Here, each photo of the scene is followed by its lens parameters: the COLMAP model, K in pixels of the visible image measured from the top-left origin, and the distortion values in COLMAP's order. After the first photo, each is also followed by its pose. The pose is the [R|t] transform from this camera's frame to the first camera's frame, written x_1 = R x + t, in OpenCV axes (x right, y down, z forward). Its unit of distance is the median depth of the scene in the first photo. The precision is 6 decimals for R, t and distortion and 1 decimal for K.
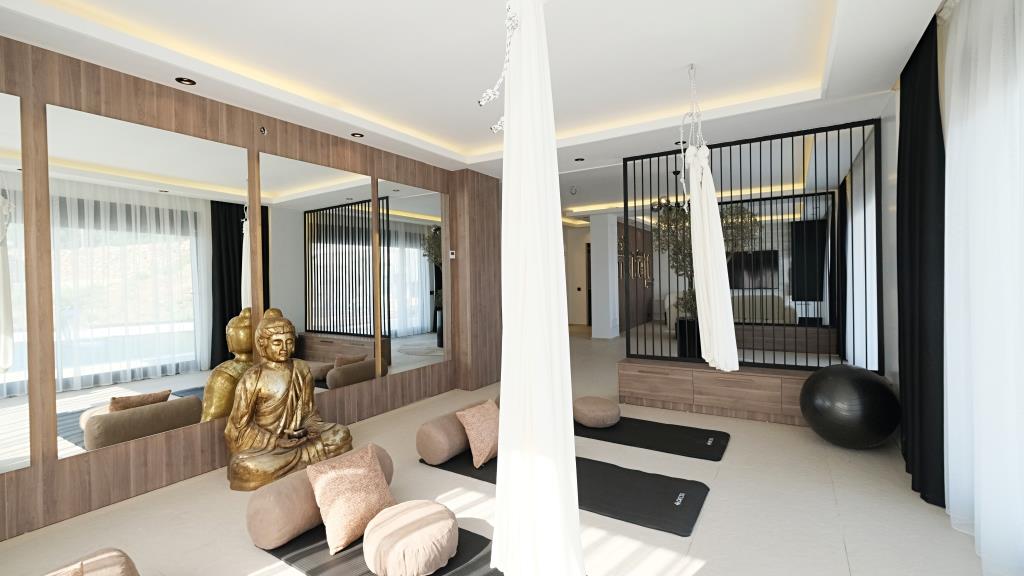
lens RADIAL K [[434.2, 0, 524.8], [0, 434.2, 286.9], [0, 0, 1]] dist [-0.010239, 0.000019]
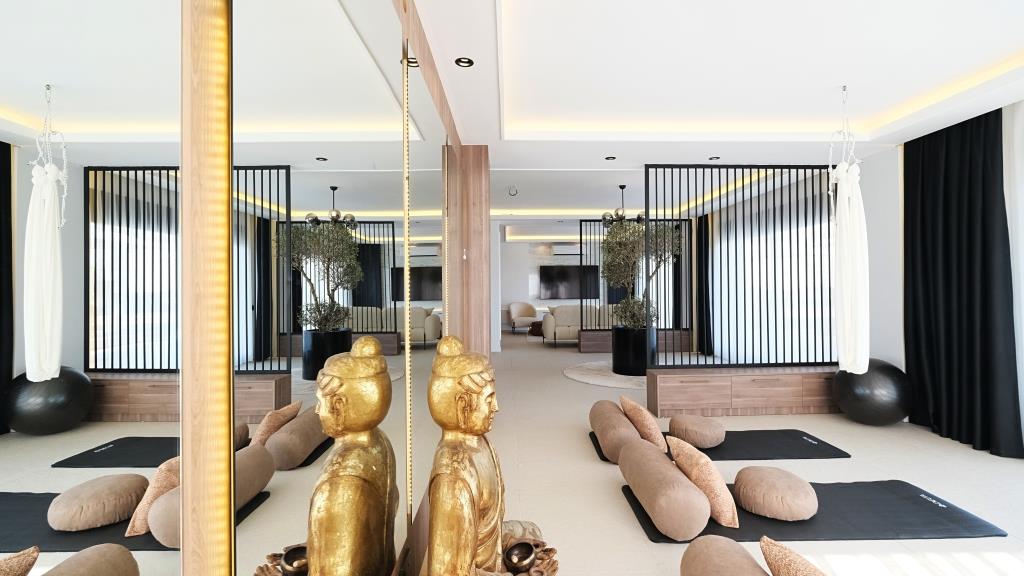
lens RADIAL K [[434.2, 0, 524.8], [0, 434.2, 286.9], [0, 0, 1]] dist [-0.010239, 0.000019]
pose [[0.847754, 0.013152, 0.530226, -0.520724], [-0.000416, 0.999709, -0.024133, 0.002656], [-0.530389, 0.020239, 0.847513, 0.323636]]
